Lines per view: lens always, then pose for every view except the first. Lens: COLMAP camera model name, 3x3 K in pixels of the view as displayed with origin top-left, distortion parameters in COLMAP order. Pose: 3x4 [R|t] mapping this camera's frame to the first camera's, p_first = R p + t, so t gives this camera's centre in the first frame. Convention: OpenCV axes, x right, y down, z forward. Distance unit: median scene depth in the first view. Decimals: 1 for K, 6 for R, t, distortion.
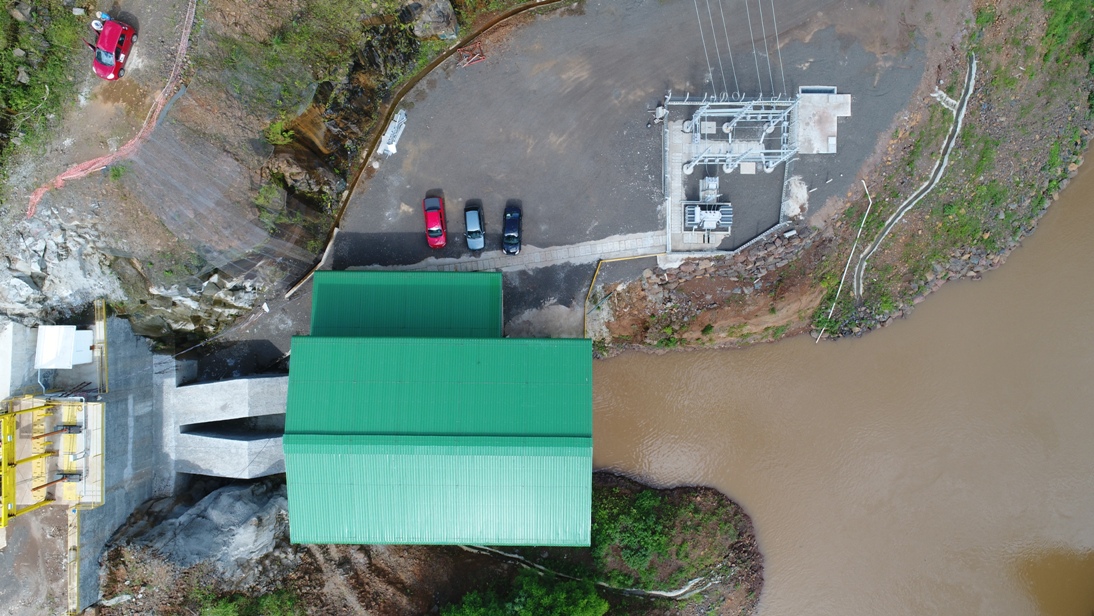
lens RADIAL K [[736.3, 0, 541.7], [0, 736.3, 308.5], [0, 0, 1]] dist [0.004008, -0.001849]
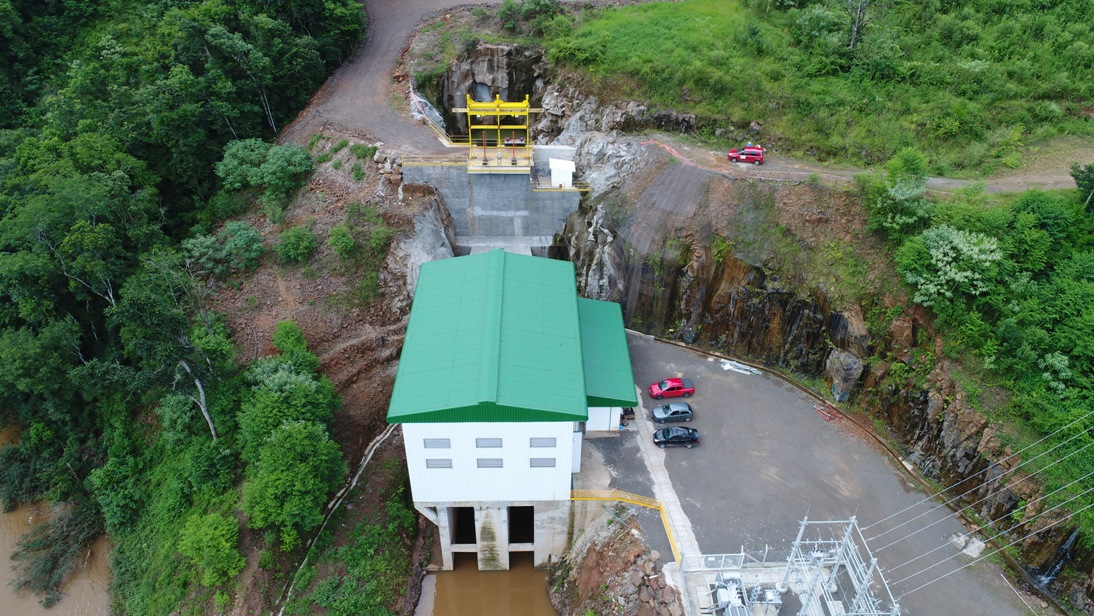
lens RADIAL K [[734.9, 0, 545.4], [0, 734.9, 309.3], [0, 0, 1]] dist [0.002255, 0.000591]
pose [[0.027109, 0.586348, -0.809606, 0.701034], [-0.999498, 0.002623, -0.031568, 0.115120], [-0.016387, 0.810055, 0.586124, 0.233812]]
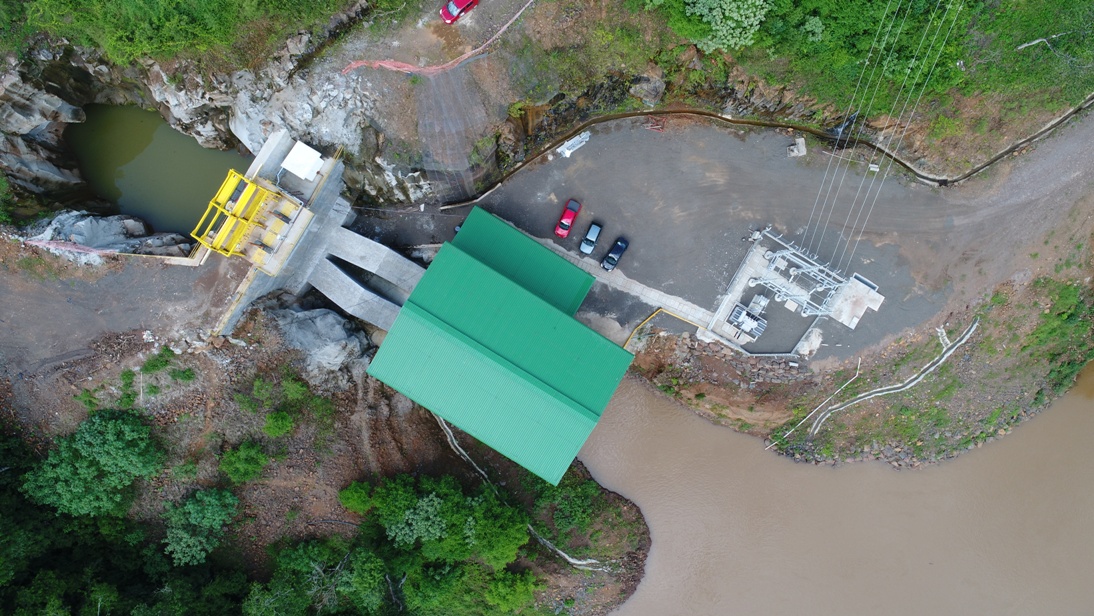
lens RADIAL K [[734.9, 0, 545.4], [0, 734.9, 309.3], [0, 0, 1]] dist [0.002255, 0.000591]
pose [[0.858814, 0.511670, 0.025149, -0.129297], [-0.511156, 0.859145, -0.024277, 0.073671], [-0.034029, 0.007994, 0.999389, -0.305460]]
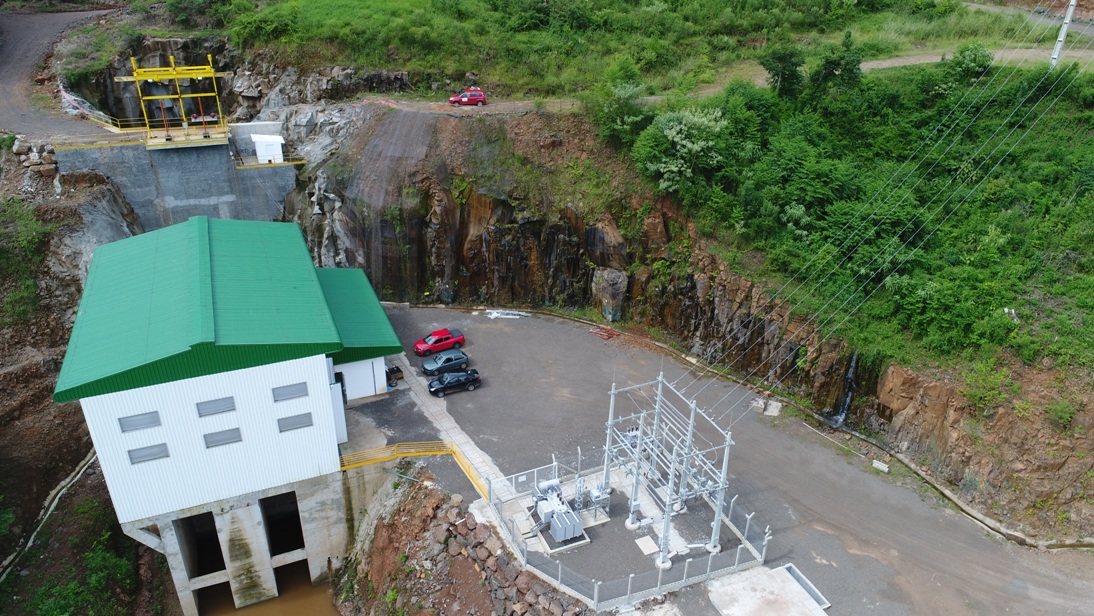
lens RADIAL K [[734.9, 0, 545.4], [0, 734.9, 309.3], [0, 0, 1]] dist [0.002255, 0.000591]
pose [[0.403465, 0.430439, -0.807427, 0.702776], [-0.914558, 0.162427, -0.370407, 0.114639], [-0.028290, 0.887885, 0.459195, 0.494964]]
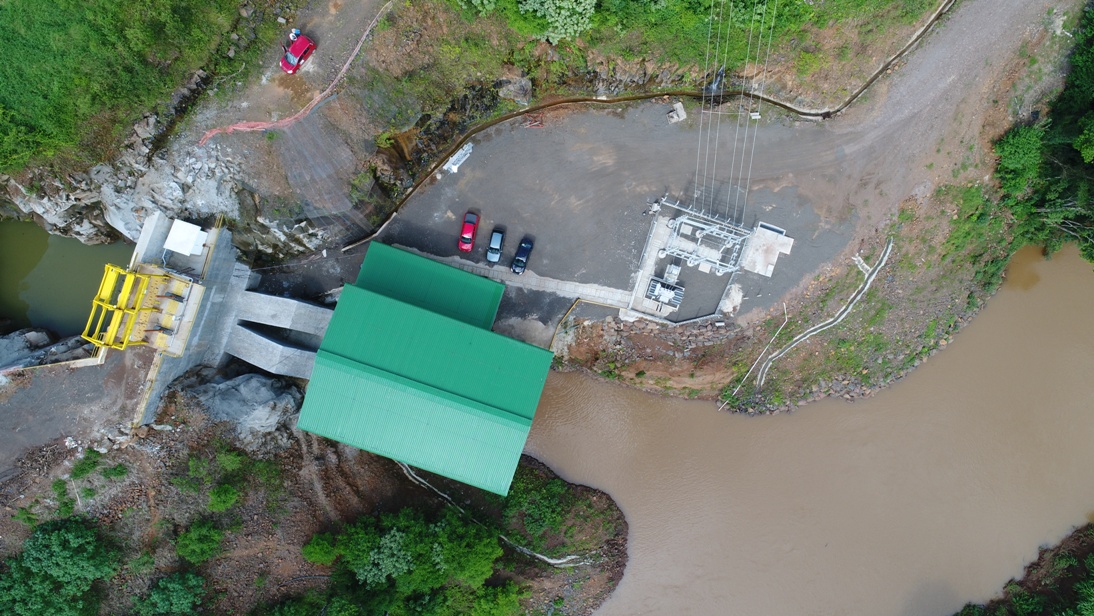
lens RADIAL K [[738.1, 0, 544.5], [0, 738.1, 310.1], [0, 0, 1]] dist [0.003264, 0.001054]
pose [[0.950022, 0.310522, 0.032150, -0.014784], [-0.310041, 0.950531, -0.019125, -0.001579], [-0.036498, 0.008201, 0.999300, -0.323386]]
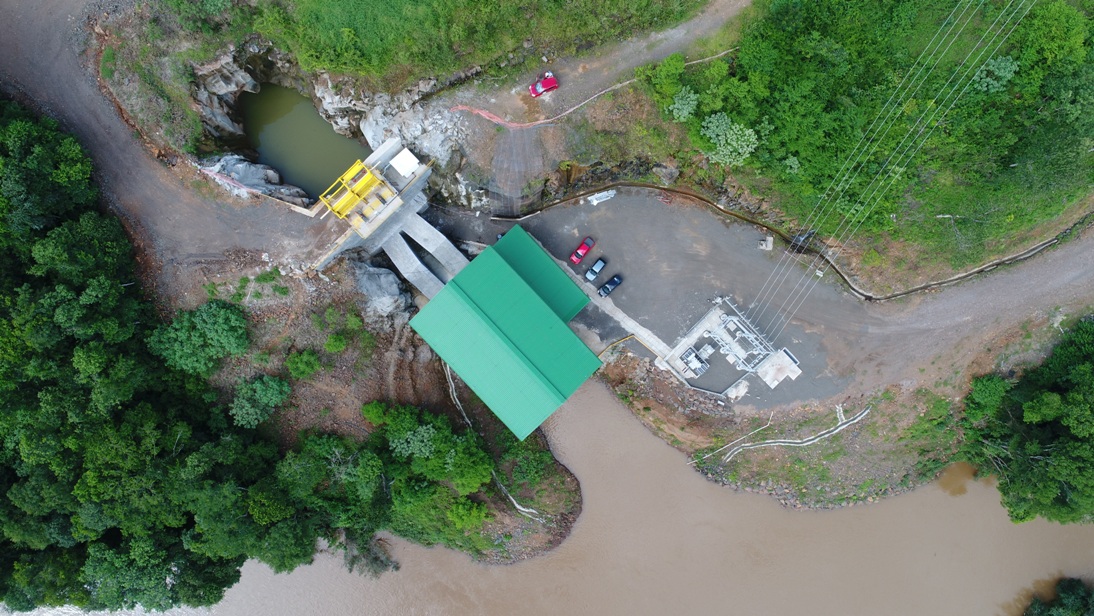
lens RADIAL K [[734.9, 0, 545.4], [0, 734.9, 309.3], [0, 0, 1]] dist [0.002255, 0.000591]
pose [[0.697097, 0.716867, 0.012527, -0.128281], [-0.716542, 0.697176, -0.022631, 0.079595], [-0.024957, 0.006800, 0.999665, -0.713925]]
